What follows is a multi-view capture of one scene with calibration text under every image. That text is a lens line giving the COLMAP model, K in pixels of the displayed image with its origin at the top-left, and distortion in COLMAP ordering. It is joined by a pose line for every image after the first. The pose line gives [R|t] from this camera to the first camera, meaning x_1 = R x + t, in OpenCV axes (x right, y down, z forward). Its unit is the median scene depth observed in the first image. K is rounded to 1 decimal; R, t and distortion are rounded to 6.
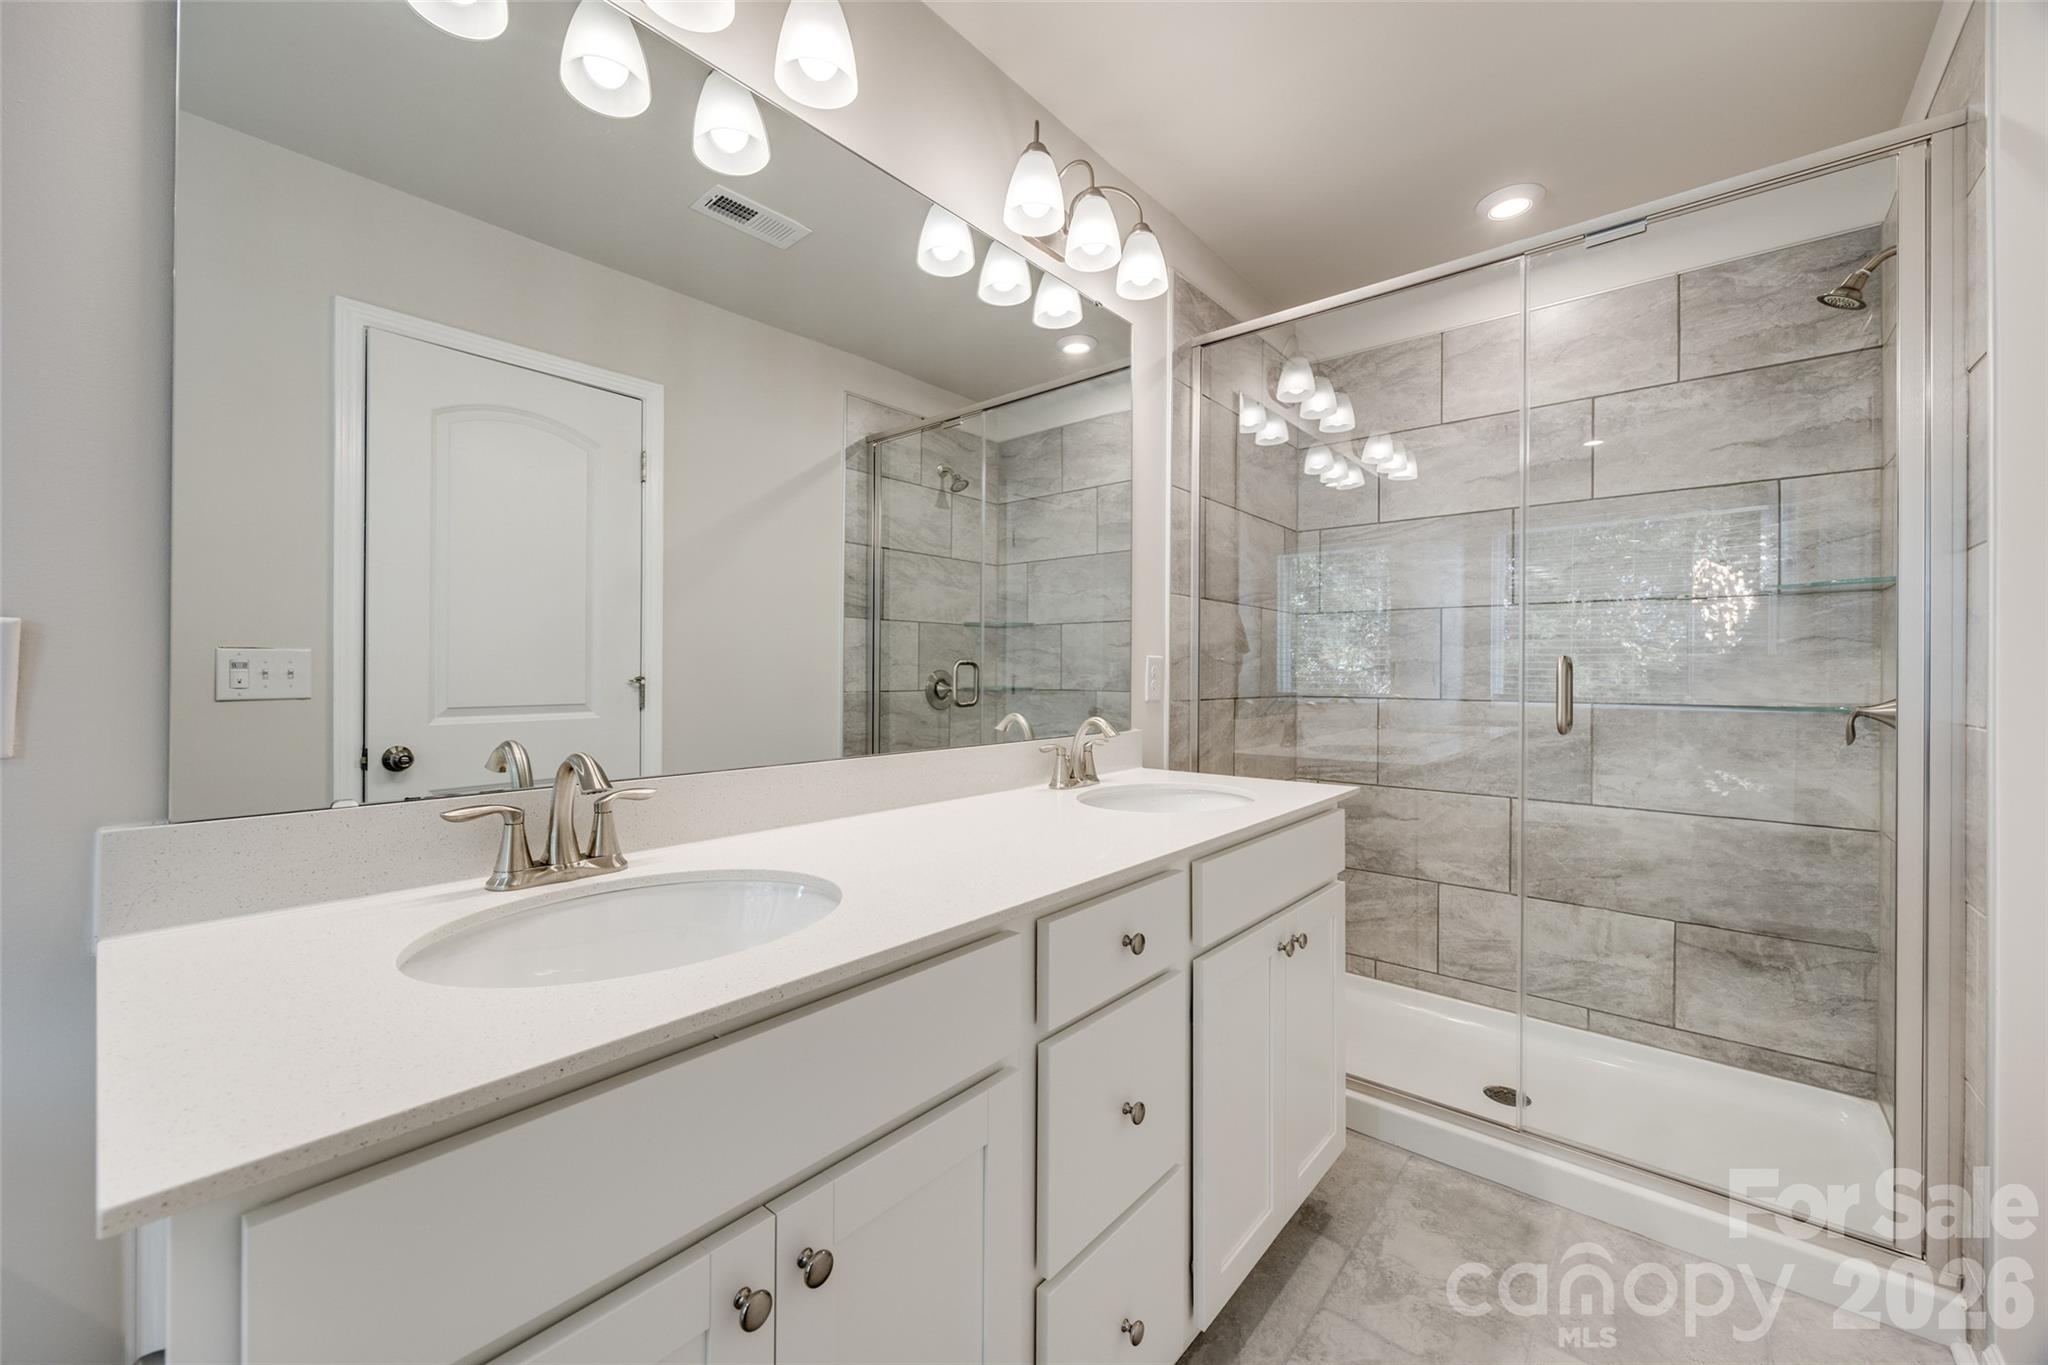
lens RADIAL K [[805.7, 0, 839.5], [0, 805.7, 651.1], [0, 0, 1]] dist [-0.008666, -0.000055]
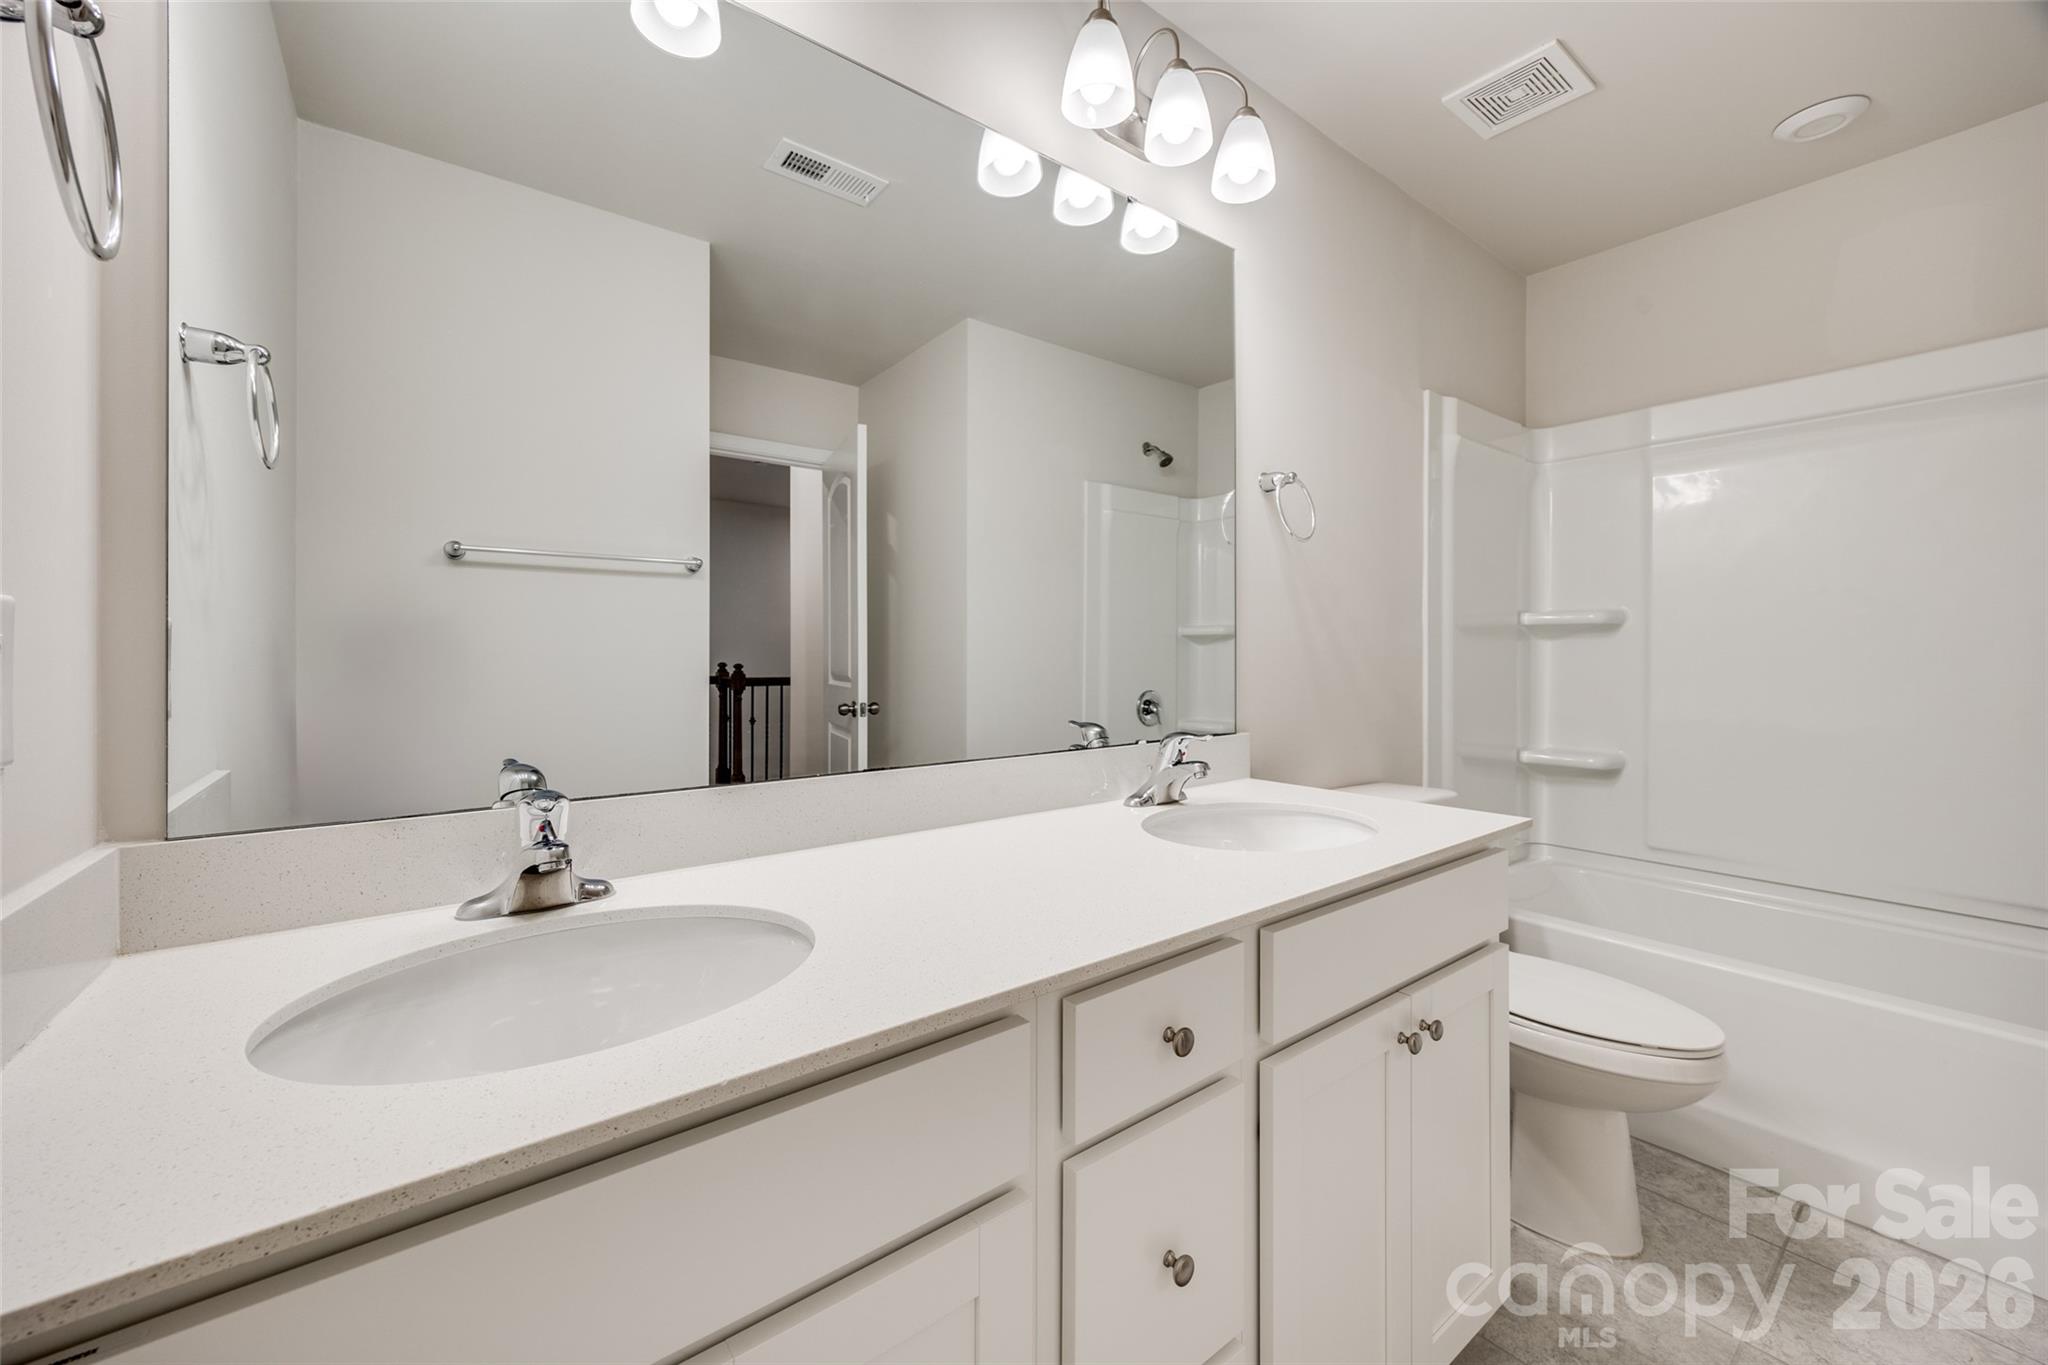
lens RADIAL K [[783.8, 0, 1020.6], [0, 783.8, 671.3], [0, 0, 1]] dist [-0.002839, -0.000087]
pose [[0.995354, -0.022042, -0.093730, 0.270034], [0.024079, 0.999497, 0.020659, 0.005402], [0.093227, -0.022820, 0.995383, 0.250665]]
